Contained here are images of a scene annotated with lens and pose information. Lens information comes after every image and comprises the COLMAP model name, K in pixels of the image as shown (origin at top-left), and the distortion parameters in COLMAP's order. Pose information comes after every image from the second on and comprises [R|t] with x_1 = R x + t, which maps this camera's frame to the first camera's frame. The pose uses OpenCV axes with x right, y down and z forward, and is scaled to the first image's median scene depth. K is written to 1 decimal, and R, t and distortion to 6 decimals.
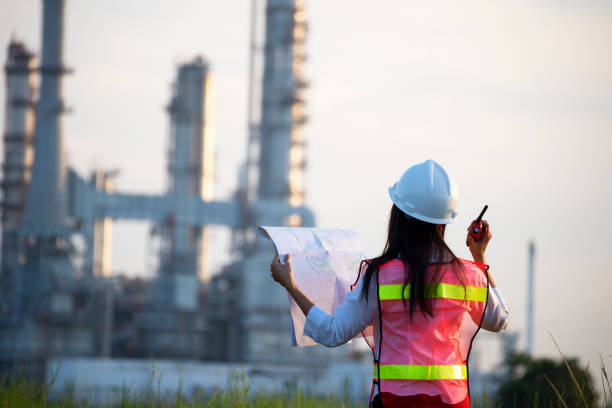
lens RADIAL K [[3672.0, 0, 336.9], [0, 3672.0, 170.8], [0, 0, 1]] dist [1.447936, 0.000000]
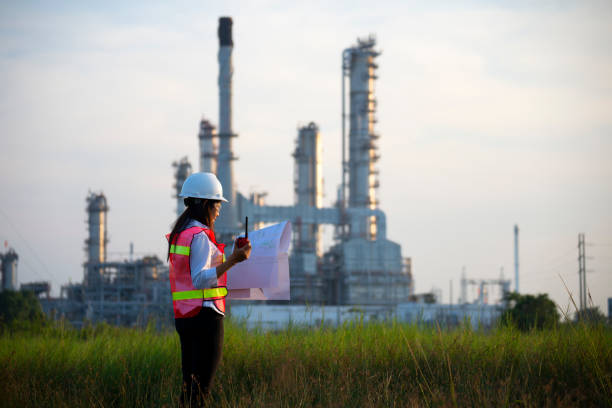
lens RADIAL K [[3672.0, 0, 324.3], [0, 3672.0, 182.7], [0, 0, 1]] dist [1.447936, 0.000000]
pose [[0.998317, -0.039962, -0.042032, 0.037218], [0.040758, 0.999002, 0.018252, -0.034036], [0.041261, -0.019934, 0.998950, -0.664209]]
